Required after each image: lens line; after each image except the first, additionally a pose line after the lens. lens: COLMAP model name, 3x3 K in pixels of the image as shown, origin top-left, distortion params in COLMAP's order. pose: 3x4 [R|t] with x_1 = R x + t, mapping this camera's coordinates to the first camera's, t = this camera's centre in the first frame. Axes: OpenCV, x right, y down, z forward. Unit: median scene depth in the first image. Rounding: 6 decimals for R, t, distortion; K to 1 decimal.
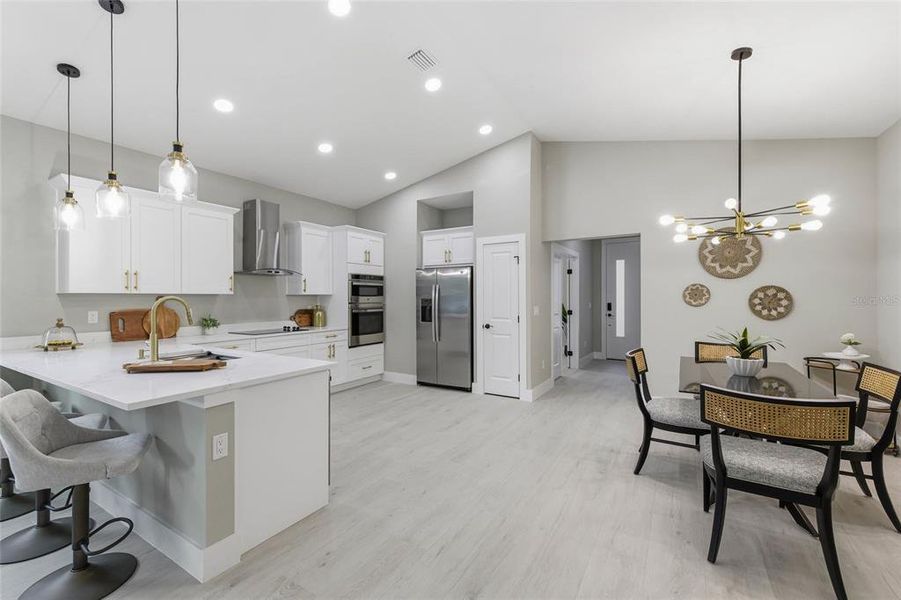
lens RADIAL K [[381.9, 0, 448.9], [0, 381.9, 298.2], [0, 0, 1]] dist [0.009914, -0.000607]
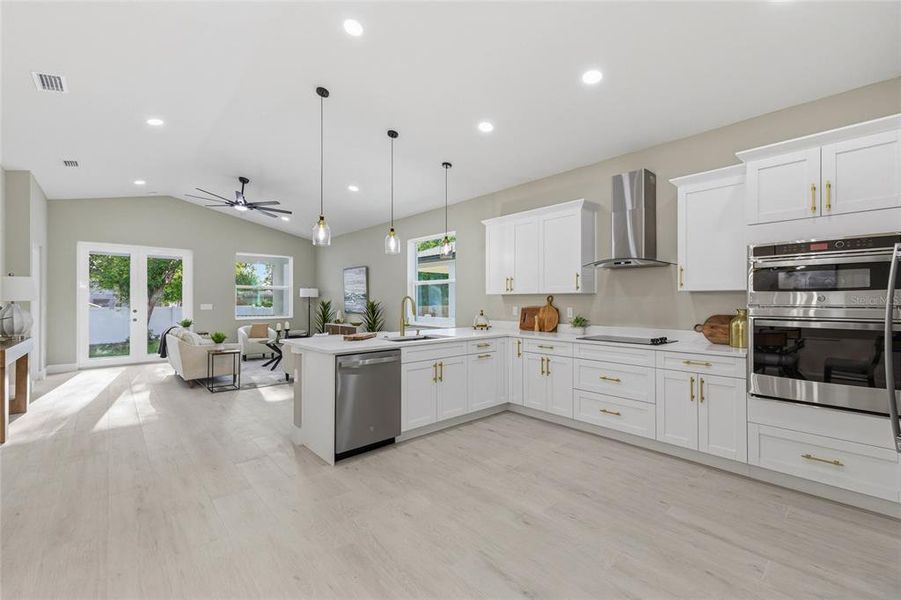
lens RADIAL K [[381.9, 0, 448.9], [0, 381.9, 298.2], [0, 0, 1]] dist [0.009914, -0.000607]
pose [[-0.298464, -0.004900, -0.954408, 0.352755], [-0.001093, 0.999988, -0.004793, 0.006405], [0.954420, -0.000388, -0.298466, 0.824683]]
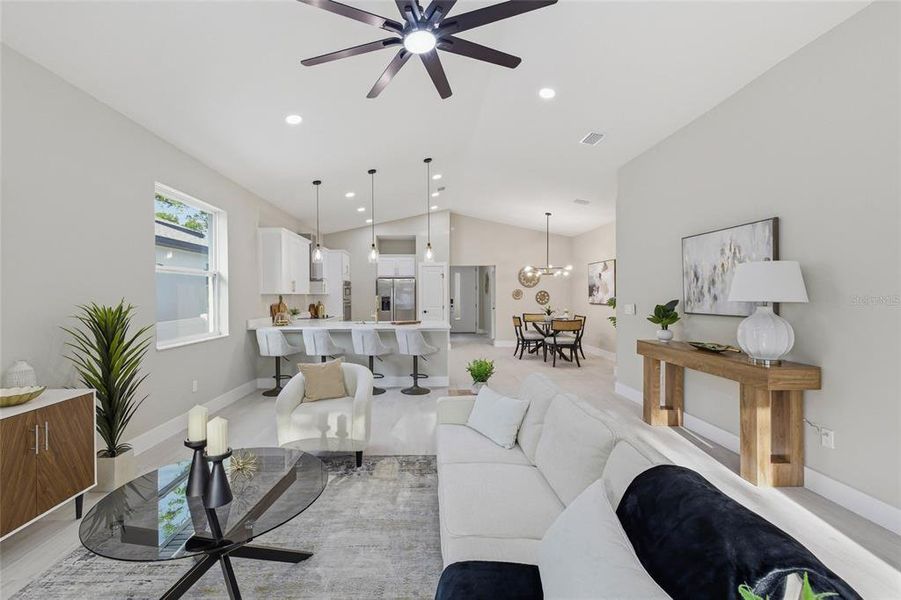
lens RADIAL K [[381.9, 0, 448.9], [0, 381.9, 298.2], [0, 0, 1]] dist [0.009914, -0.000607]
pose [[0.821088, -0.006036, 0.570770, -0.837997], [0.003014, 0.999976, 0.006239, -0.001109], [-0.570794, -0.003403, 0.821086, -0.540111]]
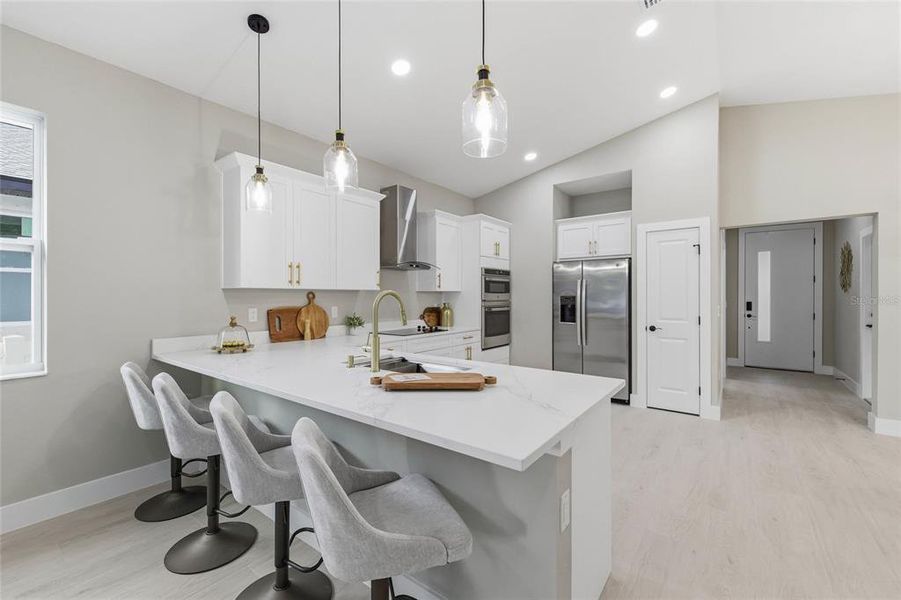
lens RADIAL K [[377.4, 0, 447.6], [0, 377.4, 297.6], [0, 0, 1]] dist [0.009795, -0.000323]
pose [[0.994205, 0.001477, -0.107493, -0.261986], [-0.001309, 0.999998, 0.001633, 0.004531], [0.107495, -0.001482, 0.994205, 0.117493]]
